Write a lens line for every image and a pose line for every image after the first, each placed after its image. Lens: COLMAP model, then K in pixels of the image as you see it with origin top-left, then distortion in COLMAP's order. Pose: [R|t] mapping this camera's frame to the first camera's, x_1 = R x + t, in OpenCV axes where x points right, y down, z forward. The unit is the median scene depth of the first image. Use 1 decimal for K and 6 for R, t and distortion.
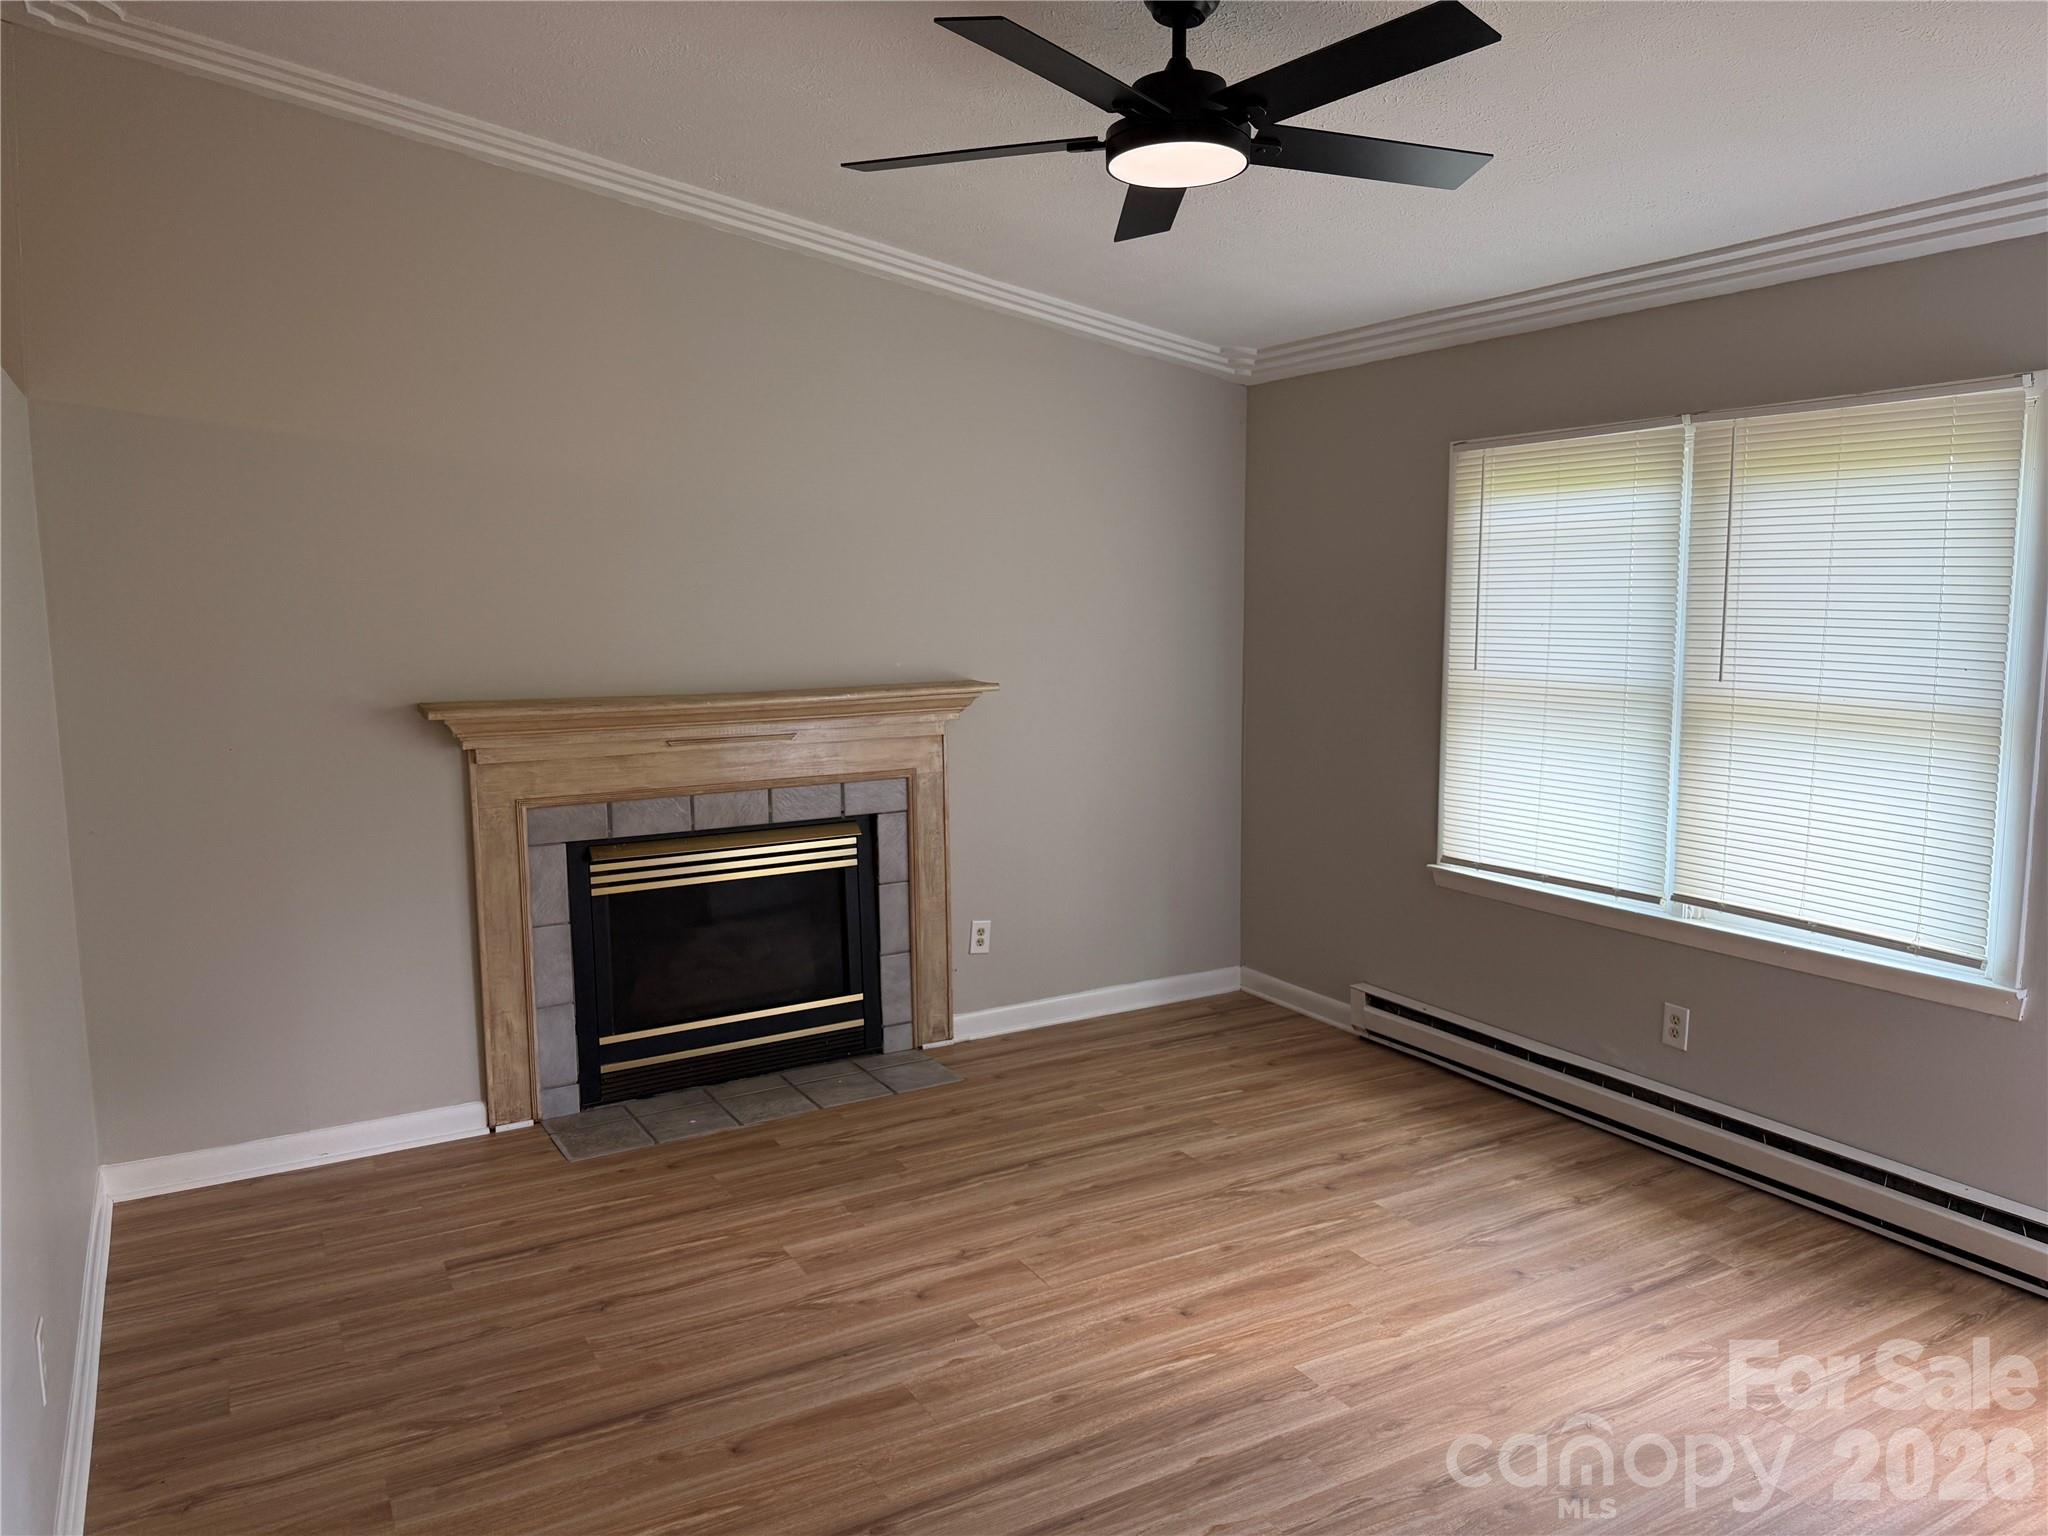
lens RADIAL K [[1457.9, 0, 1024.0], [0, 1457.9, 768.0], [0, 0, 1]] dist [0.120671, -0.139034]
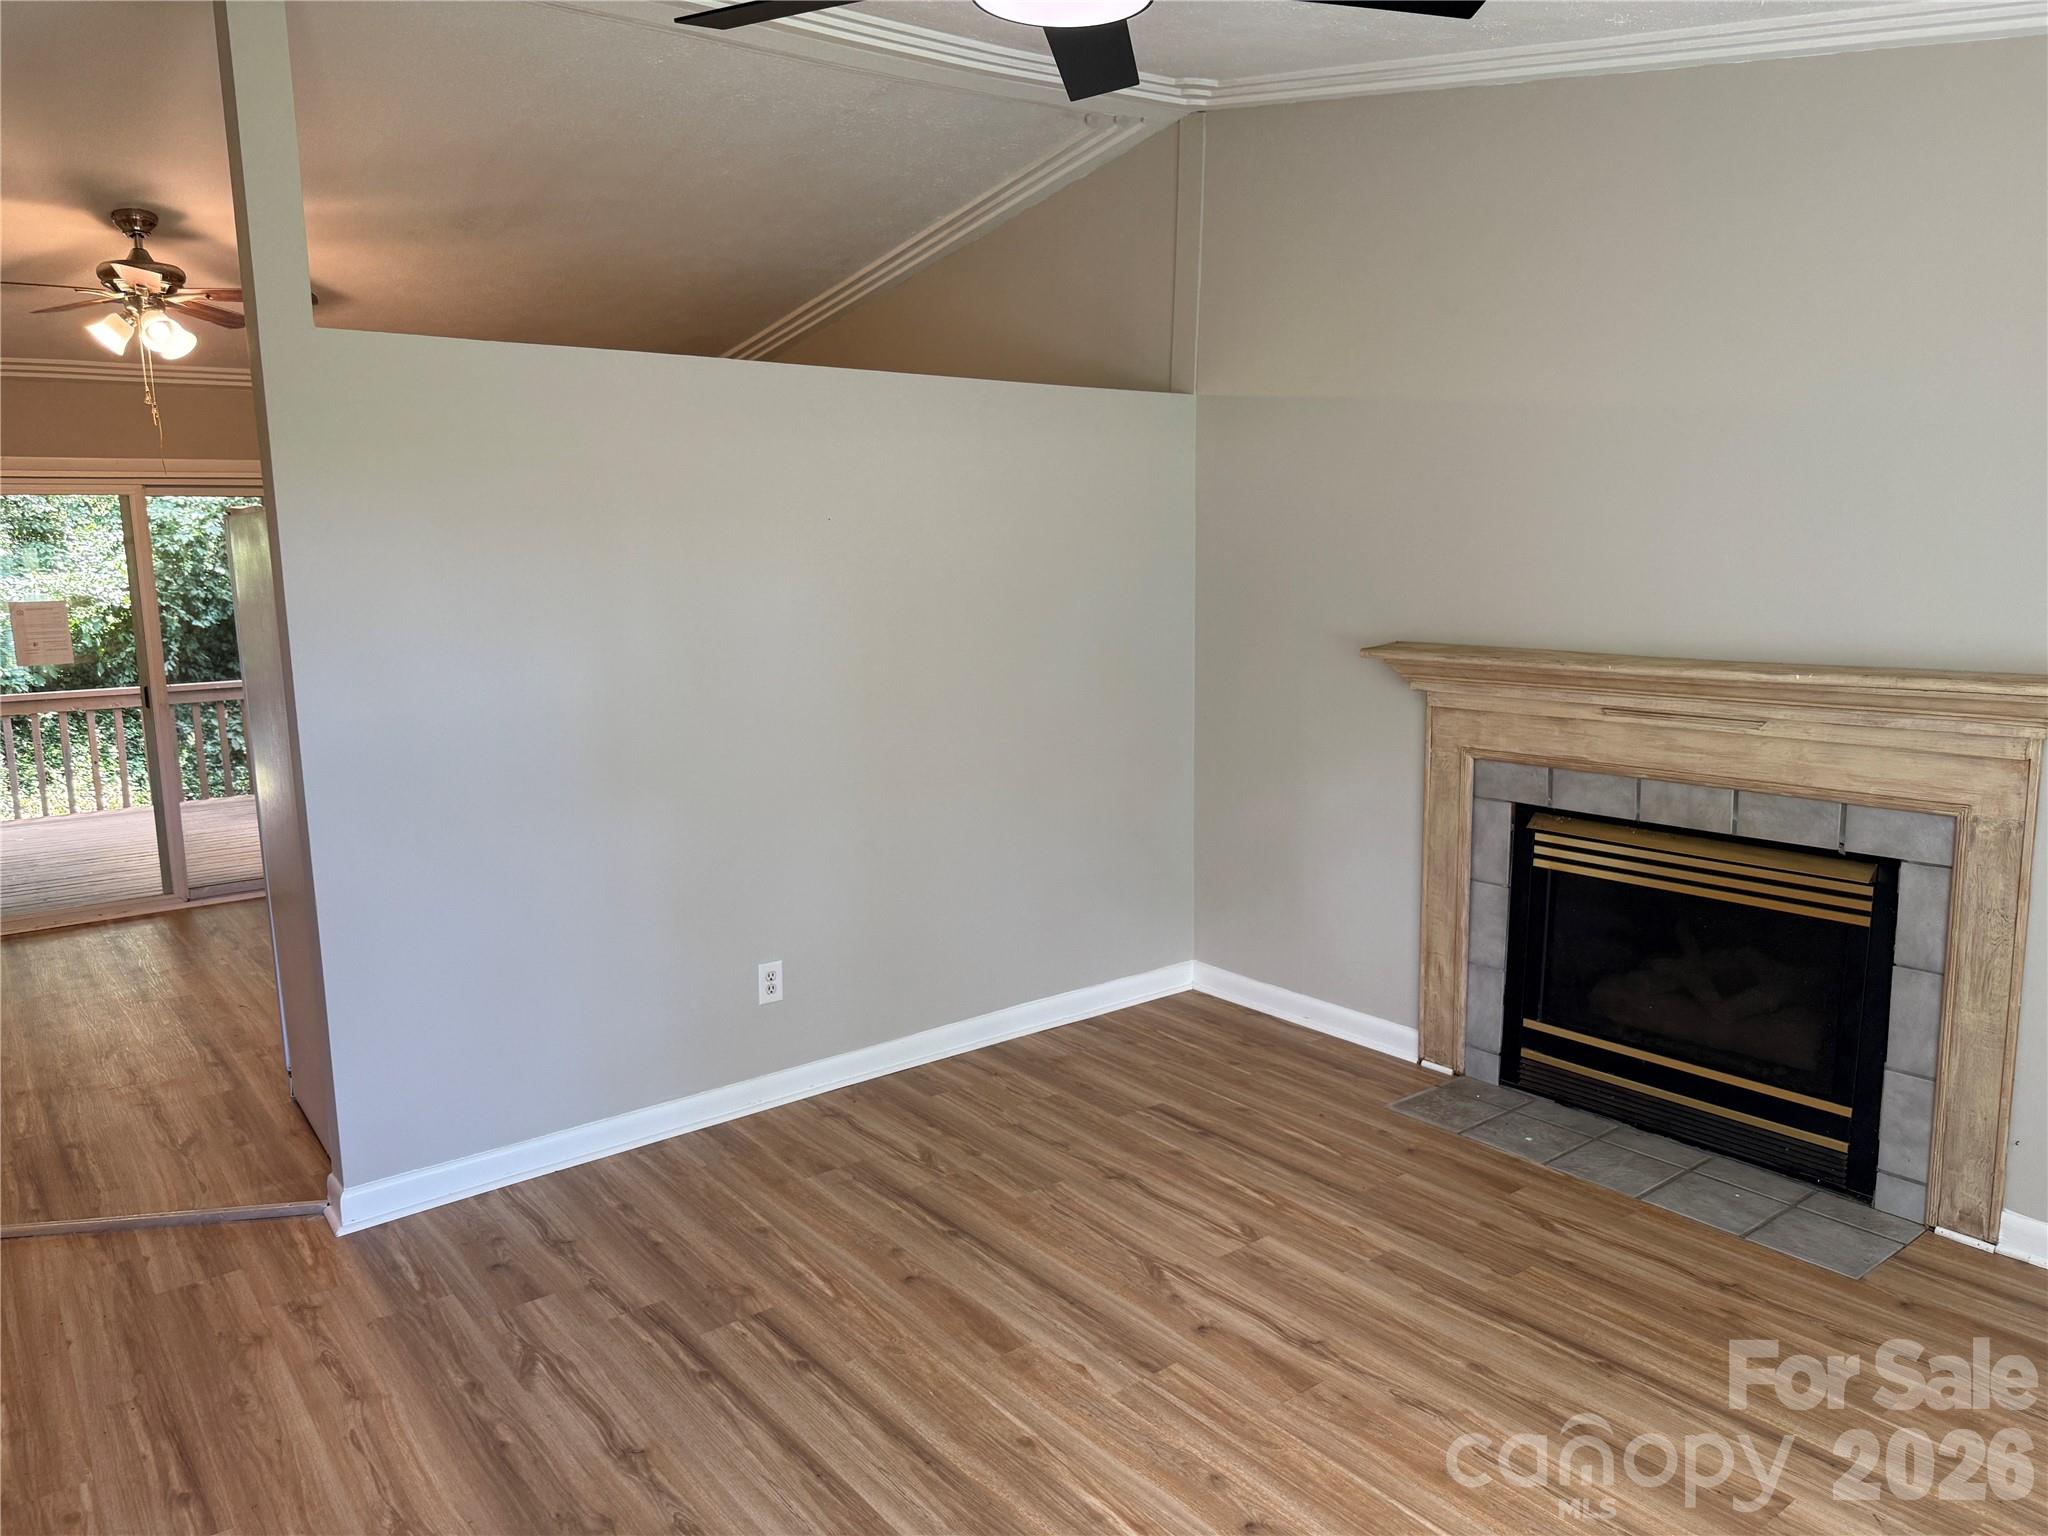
lens RADIAL K [[1457.9, 0, 1024.0], [0, 1457.9, 768.0], [0, 0, 1]] dist [0.120671, -0.139034]
pose [[0.139358, 0.159966, -0.977236, 0.569023], [-0.107473, 0.983480, 0.145662, -0.075295], [0.984393, 0.084727, 0.154248, 0.555158]]
